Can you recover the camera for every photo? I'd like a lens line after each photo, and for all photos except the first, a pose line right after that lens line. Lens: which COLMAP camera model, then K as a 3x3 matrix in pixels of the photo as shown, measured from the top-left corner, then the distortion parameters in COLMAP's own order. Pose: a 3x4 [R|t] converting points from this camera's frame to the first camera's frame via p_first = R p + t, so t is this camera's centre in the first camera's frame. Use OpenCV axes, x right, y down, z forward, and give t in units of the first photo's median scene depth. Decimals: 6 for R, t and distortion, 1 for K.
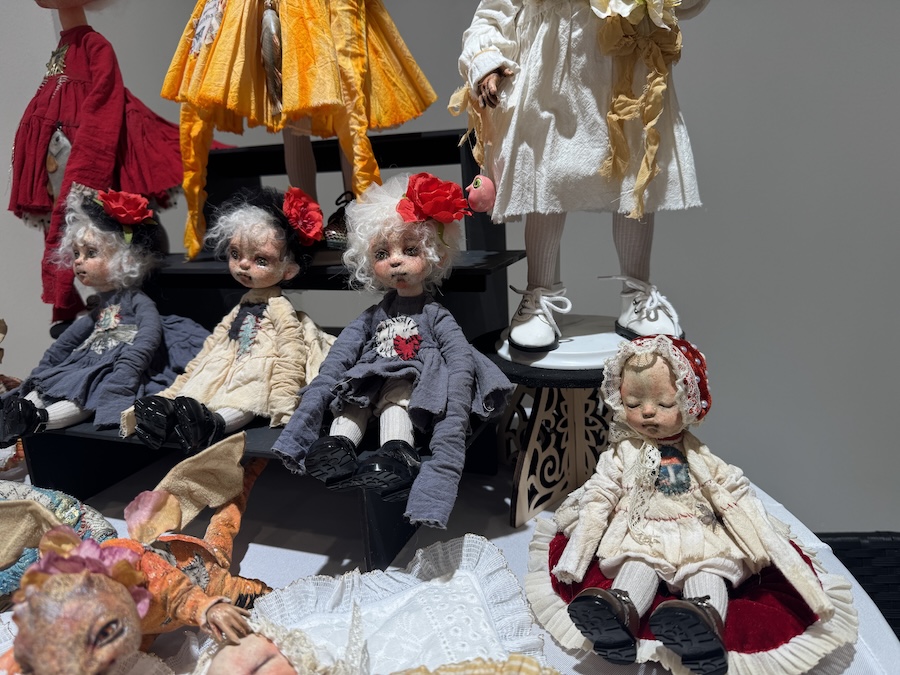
lens RADIAL K [[663.9, 0, 446.4], [0, 663.9, 334.3], [0, 0, 1]] dist [0.026236, -0.034737]
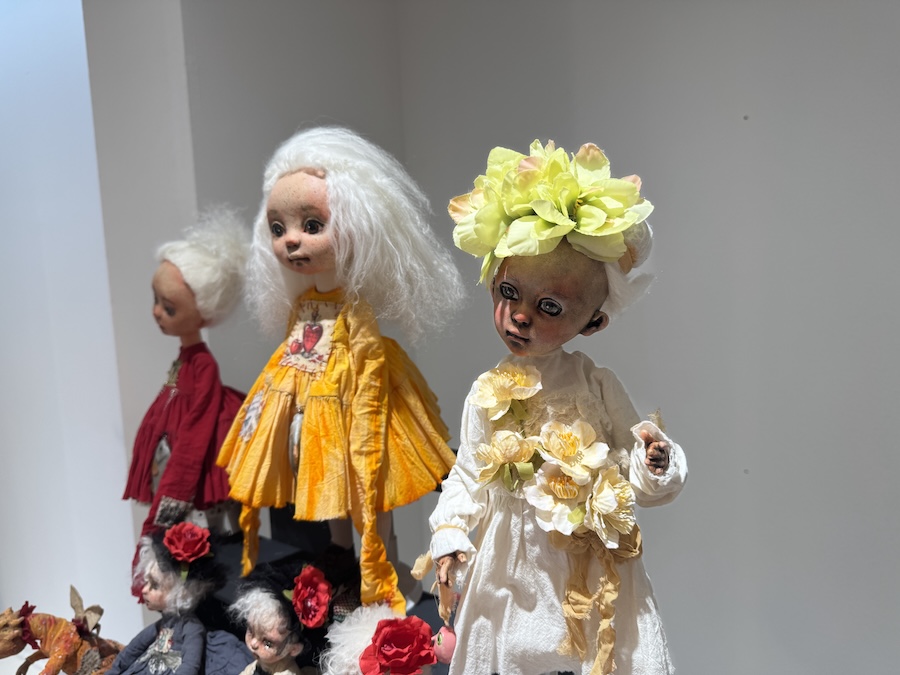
lens RADIAL K [[663.9, 0, 446.7], [0, 663.9, 336.8], [0, 0, 1]] dist [0.026236, -0.034737]
pose [[0.962871, 0.043942, -0.266362, 0.283059], [-0.073647, 0.991995, -0.102578, -0.534092], [0.259722, 0.118386, 0.958399, -0.039653]]
